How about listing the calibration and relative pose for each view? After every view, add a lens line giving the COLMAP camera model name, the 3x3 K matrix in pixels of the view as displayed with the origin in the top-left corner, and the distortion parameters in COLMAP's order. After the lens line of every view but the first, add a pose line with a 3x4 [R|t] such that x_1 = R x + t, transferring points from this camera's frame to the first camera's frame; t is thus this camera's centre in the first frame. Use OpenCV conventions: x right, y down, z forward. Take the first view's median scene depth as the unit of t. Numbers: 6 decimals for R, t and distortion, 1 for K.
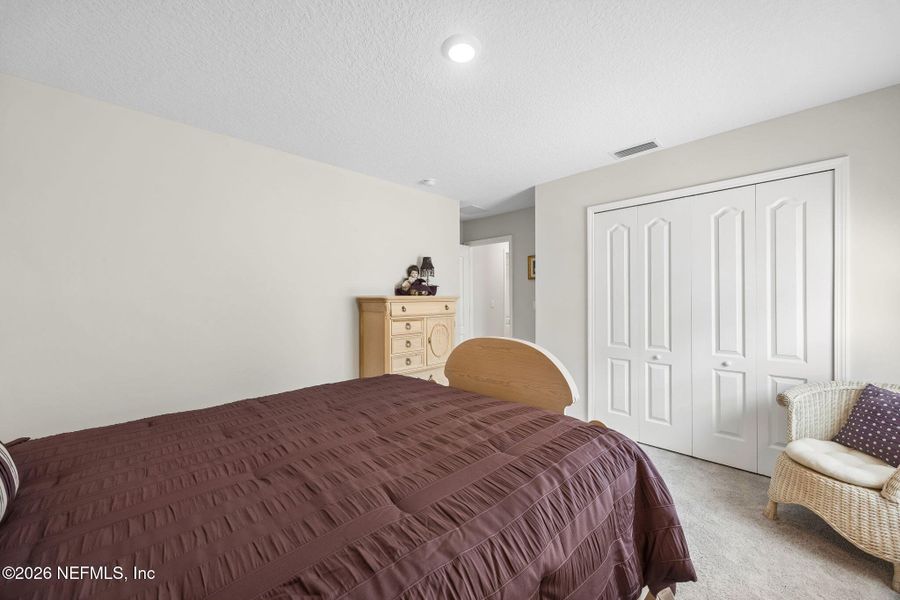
lens RADIAL K [[346.1, 0, 445.7], [0, 346.1, 299.9], [0, 0, 1]] dist [-0.000127, 0.000137]
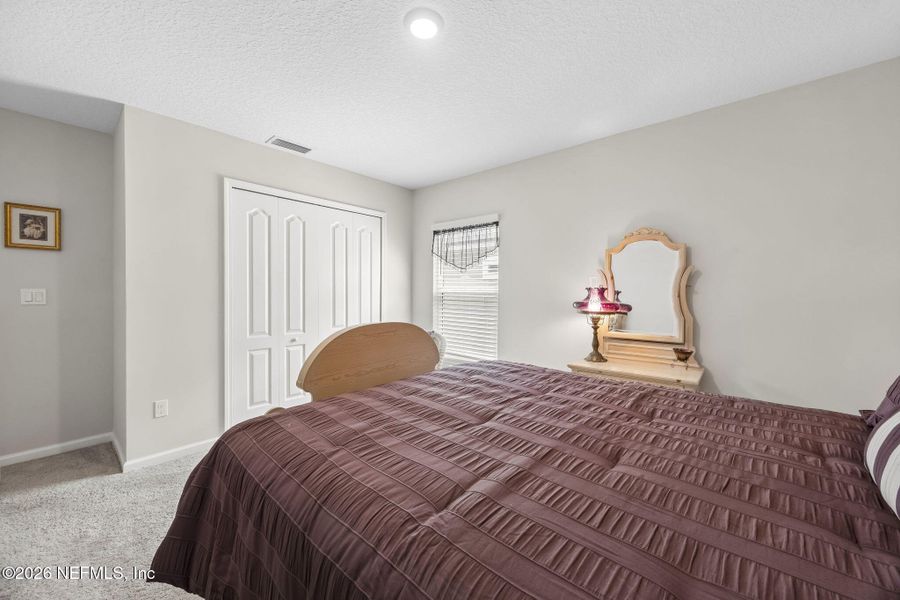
lens RADIAL K [[346.1, 0, 458.4], [0, 346.1, 295.7], [0, 0, 1]] dist [-0.000127, 0.000137]
pose [[-0.081918, 0.001062, 0.996639, -0.548639], [-0.001343, 0.999998, -0.001176, 0.024477], [-0.996638, -0.001435, -0.081916, 0.574282]]
